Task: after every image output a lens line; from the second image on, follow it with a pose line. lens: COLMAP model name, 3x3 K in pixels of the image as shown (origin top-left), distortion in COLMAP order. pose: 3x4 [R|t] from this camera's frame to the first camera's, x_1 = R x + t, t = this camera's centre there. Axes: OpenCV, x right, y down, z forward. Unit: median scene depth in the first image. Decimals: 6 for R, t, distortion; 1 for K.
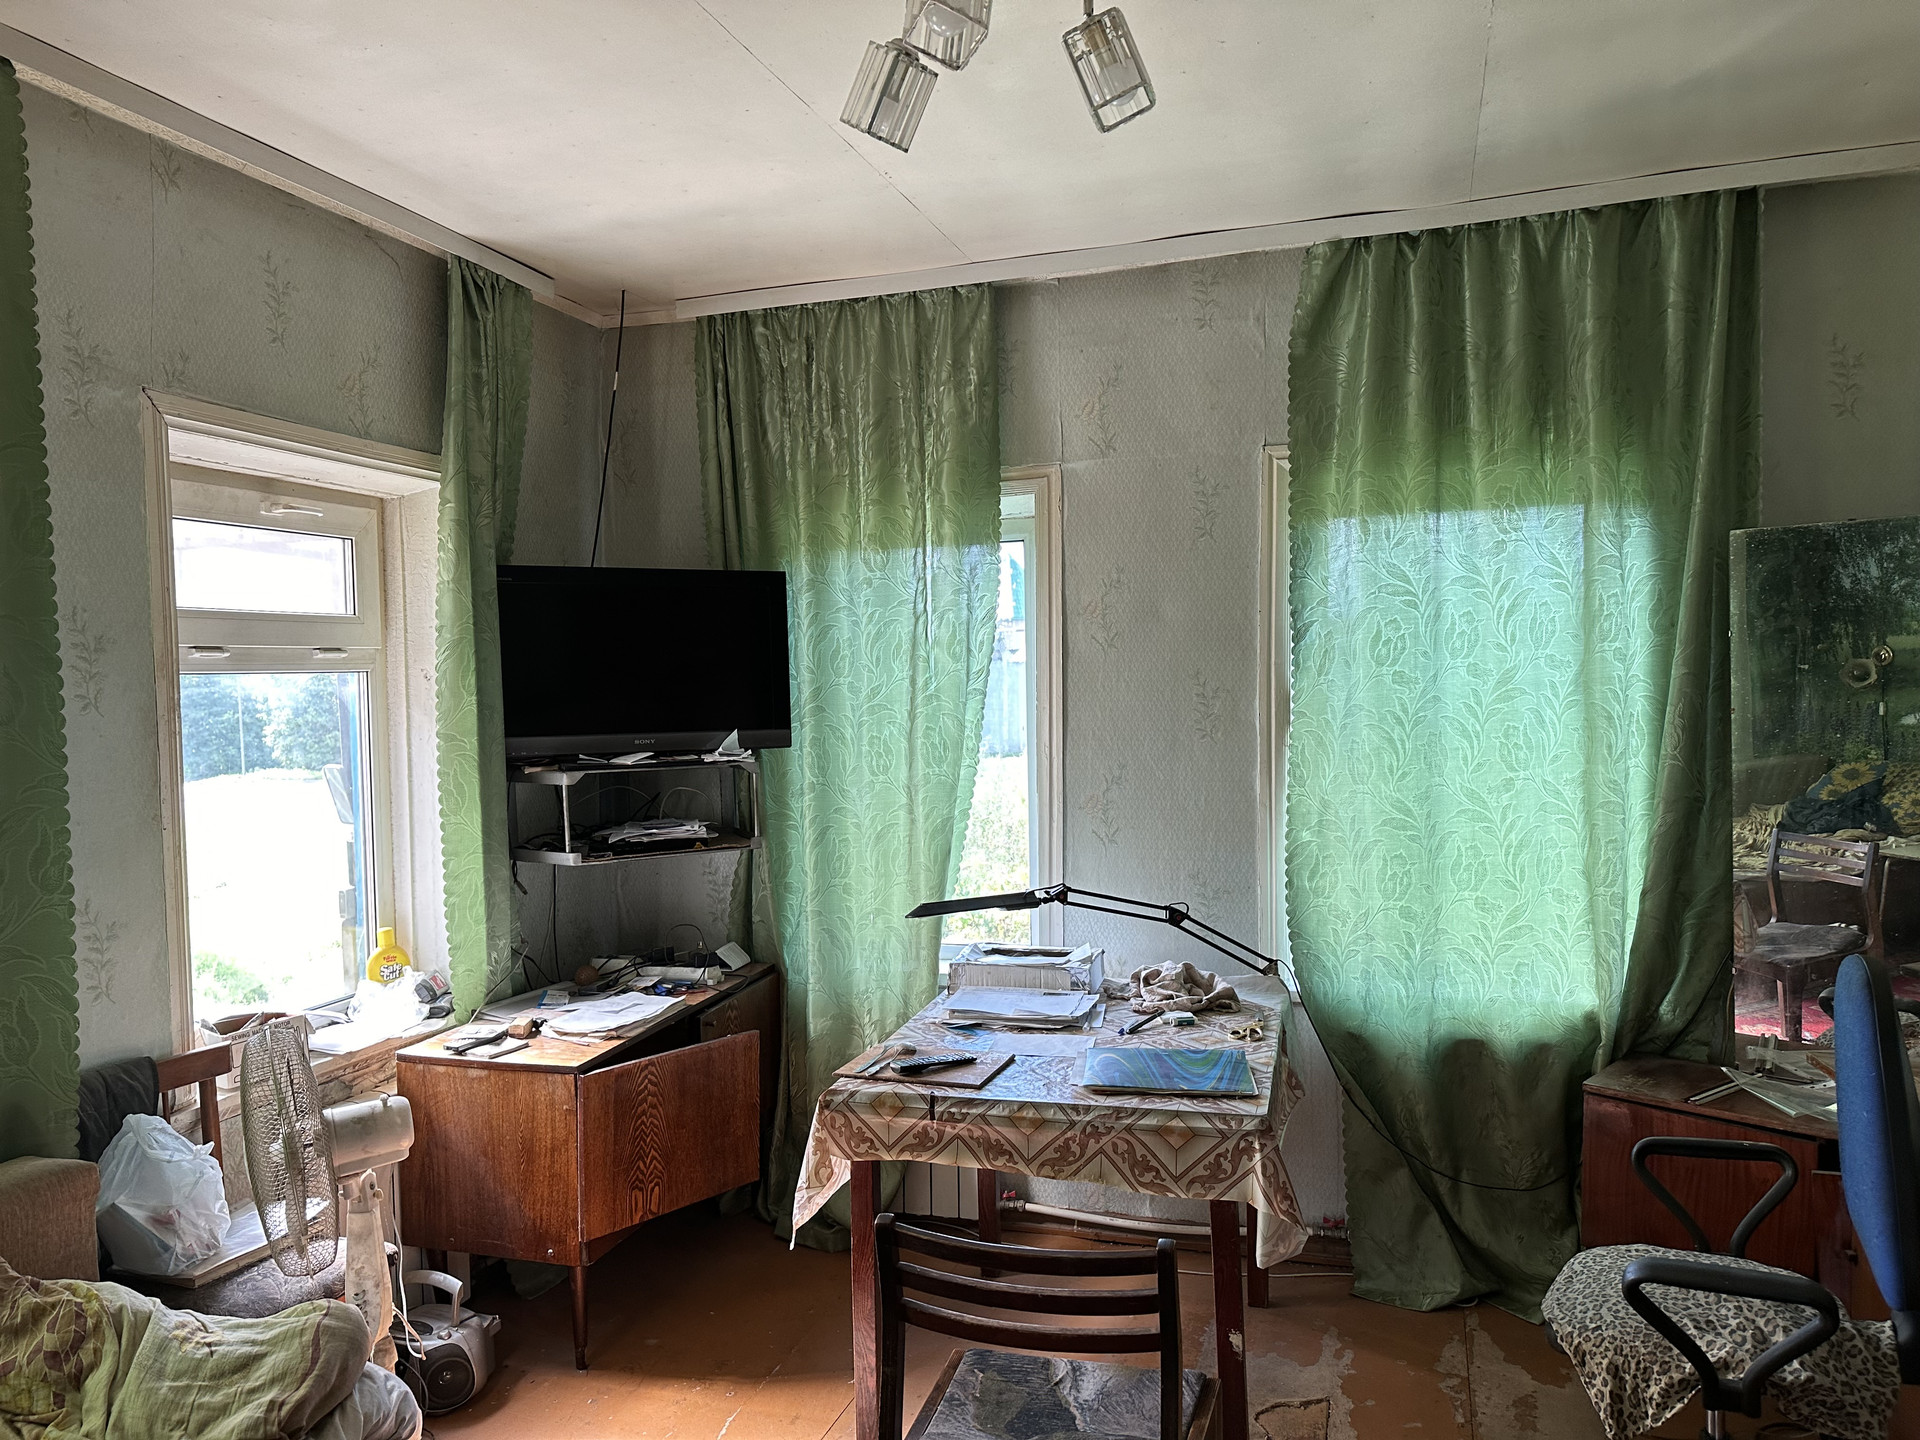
lens RADIAL K [[1356.0, 0, 973.0], [0, 1356.0, 735.6], [0, 0, 1]] dist [0.073458, -0.077286]
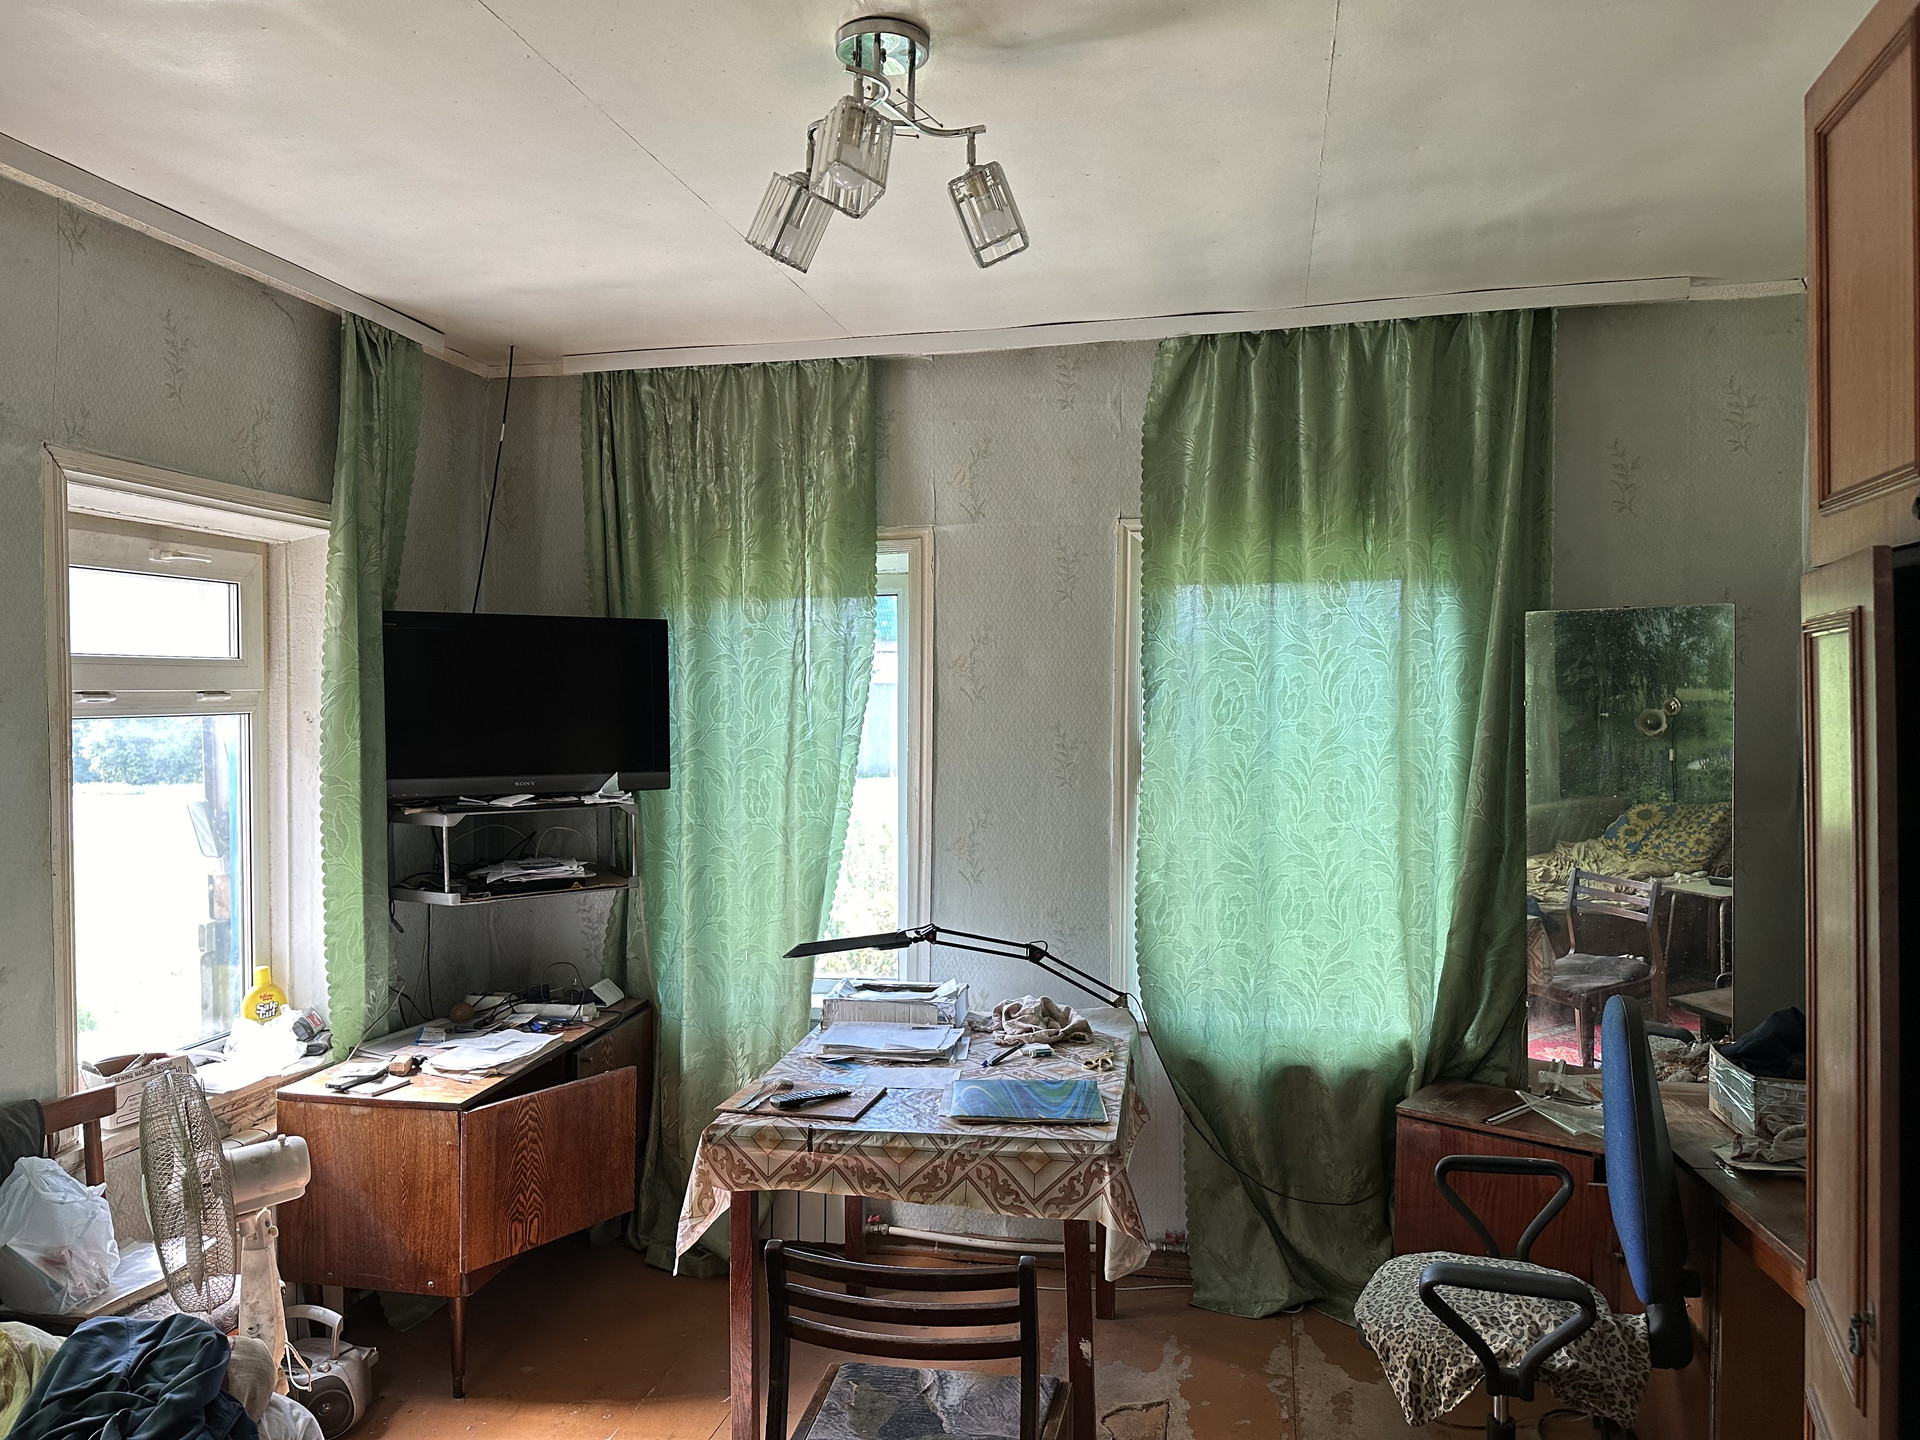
lens RADIAL K [[1390.3, 0, 960.0], [0, 1390.3, 720.0], [0, 0, 1]] dist [0.074889, -0.083724]
pose [[0.995194, 0.014728, 0.096808, -0.020113], [-0.013169, 0.999773, -0.016725, -0.033437], [-0.097032, 0.015370, 0.995163, -0.094582]]
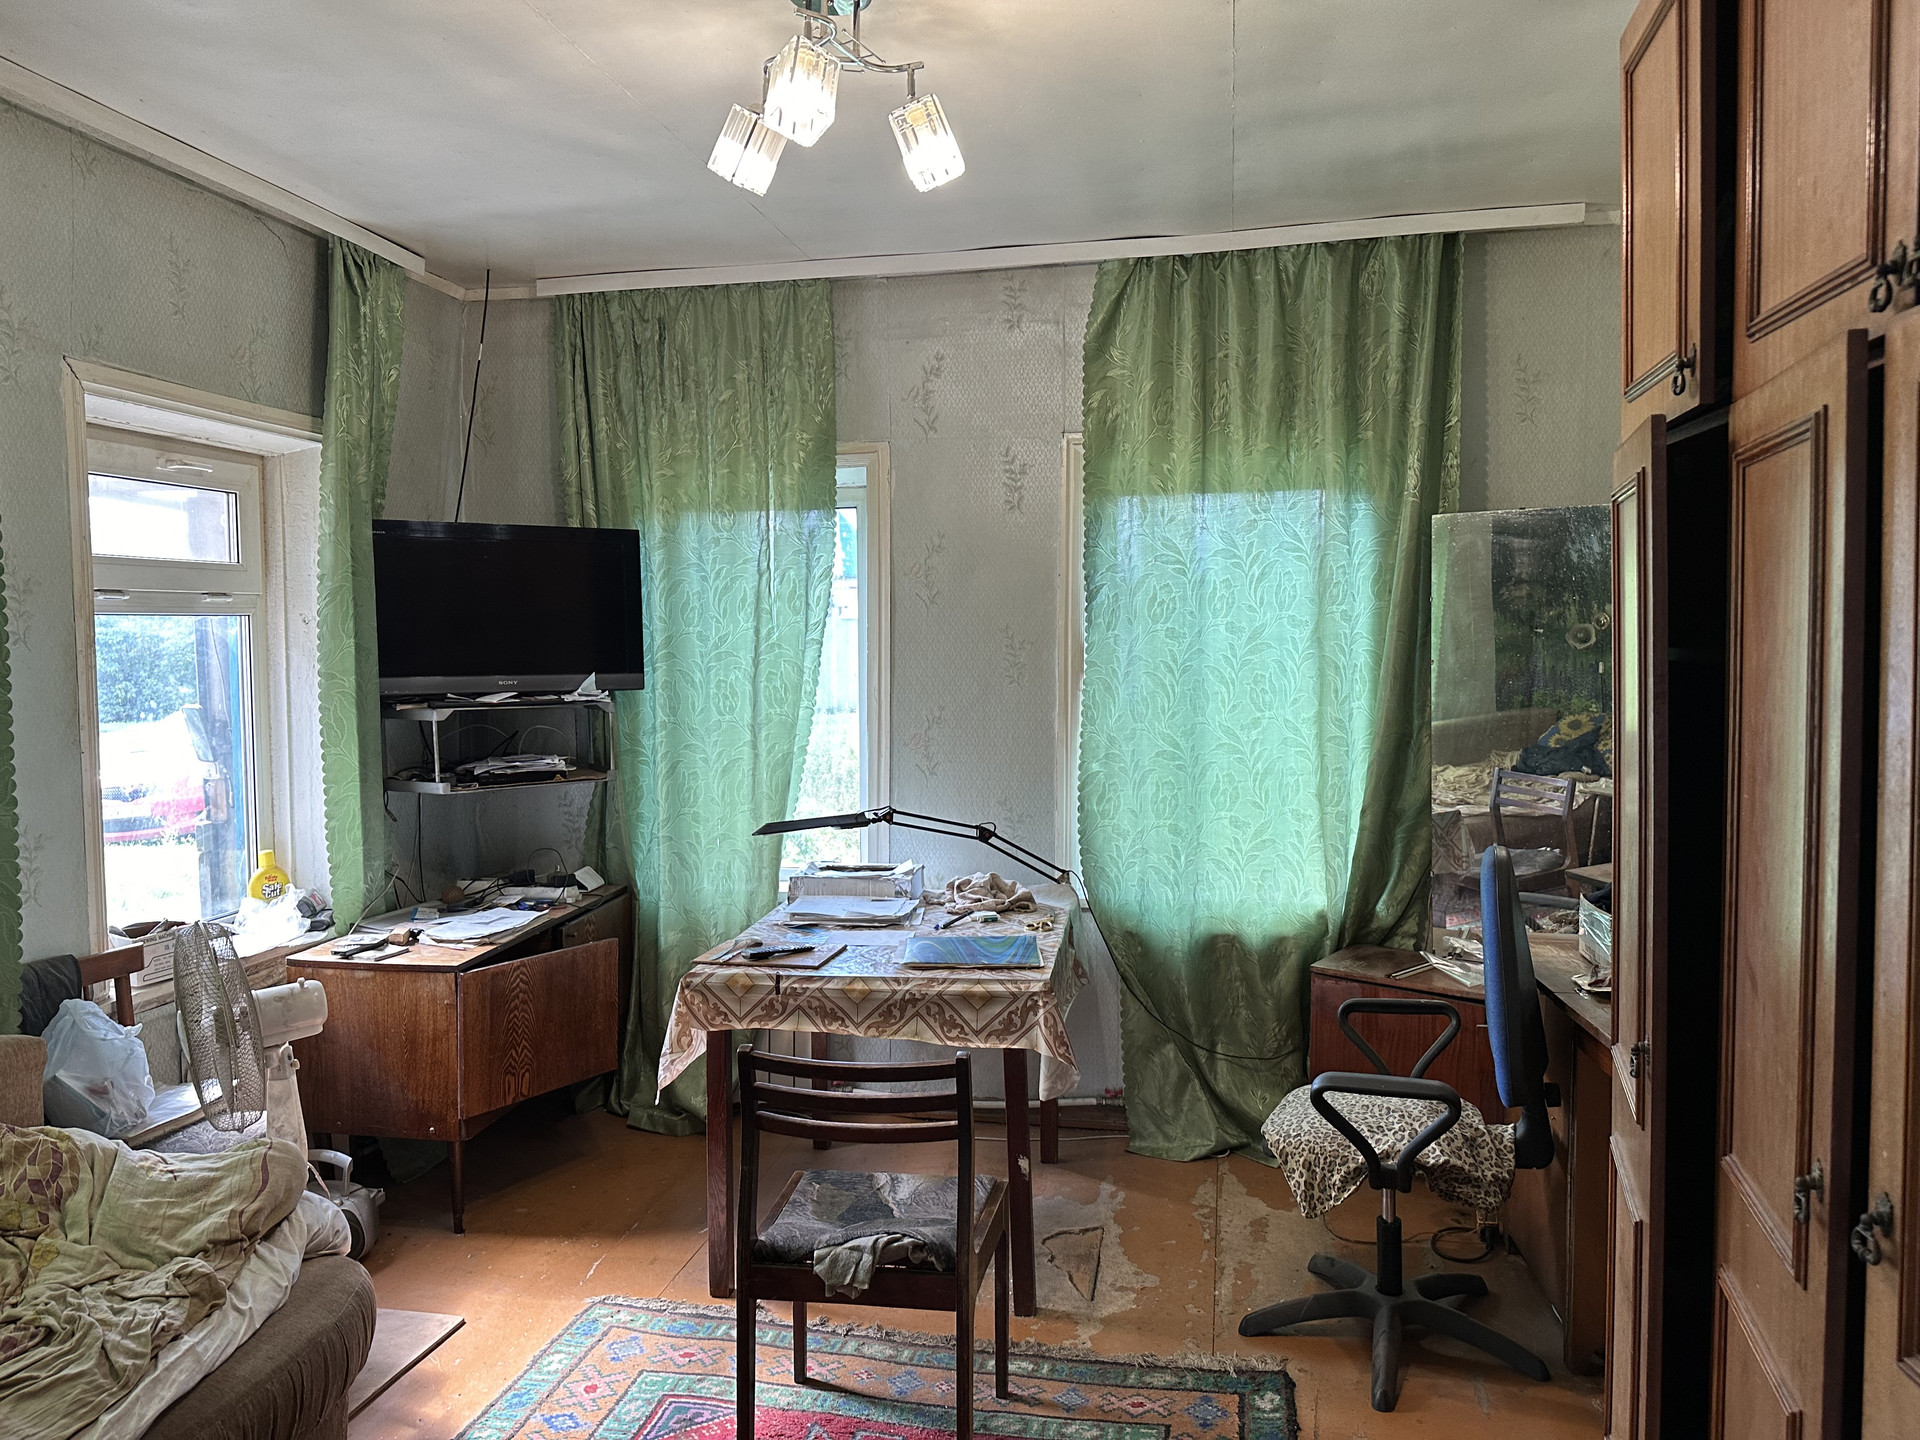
lens RADIAL K [[1434.3, 0, 960.0], [0, 1434.3, 720.0], [0, 0, 1]] dist [0.107108, -0.151622]
pose [[0.993573, 0.005577, 0.113059, -0.012481], [-0.007136, 0.999885, 0.013391, 0.018223], [-0.112971, -0.014112, 0.993498, -0.227594]]
